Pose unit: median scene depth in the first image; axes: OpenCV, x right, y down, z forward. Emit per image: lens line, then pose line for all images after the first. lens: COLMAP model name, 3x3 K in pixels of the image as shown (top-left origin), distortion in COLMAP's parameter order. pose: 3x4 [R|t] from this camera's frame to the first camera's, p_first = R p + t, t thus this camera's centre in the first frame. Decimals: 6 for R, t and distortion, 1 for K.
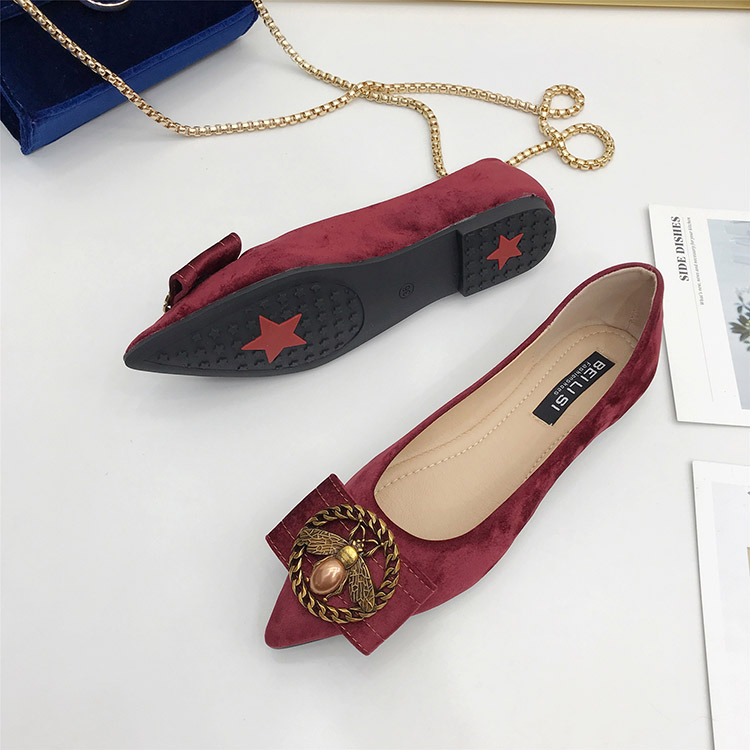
lens RADIAL K [[799.7, 0, 375.0], [0, 799.7, 375.0], [0, 0, 1]] dist [0.019358, -0.081643]
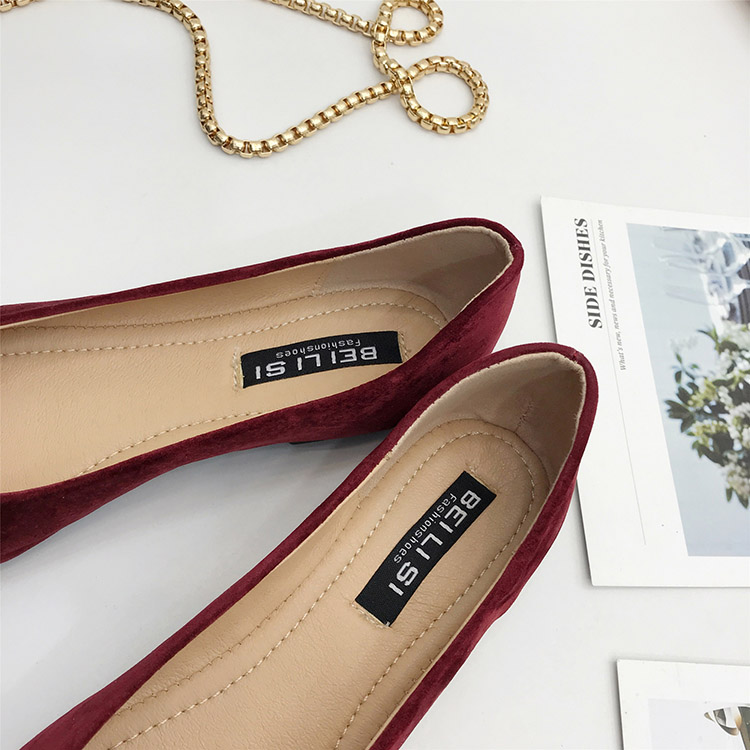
lens RADIAL K [[844.2, 0, 372.9], [0, 844.2, 387.1], [0, 0, 1]] dist [0.014587, -0.077975]
pose [[0.979896, -0.009827, 0.199265, 0.077933], [-0.008369, 0.995882, 0.090269, -0.123781], [-0.199332, -0.090122, 0.975779, 0.365326]]
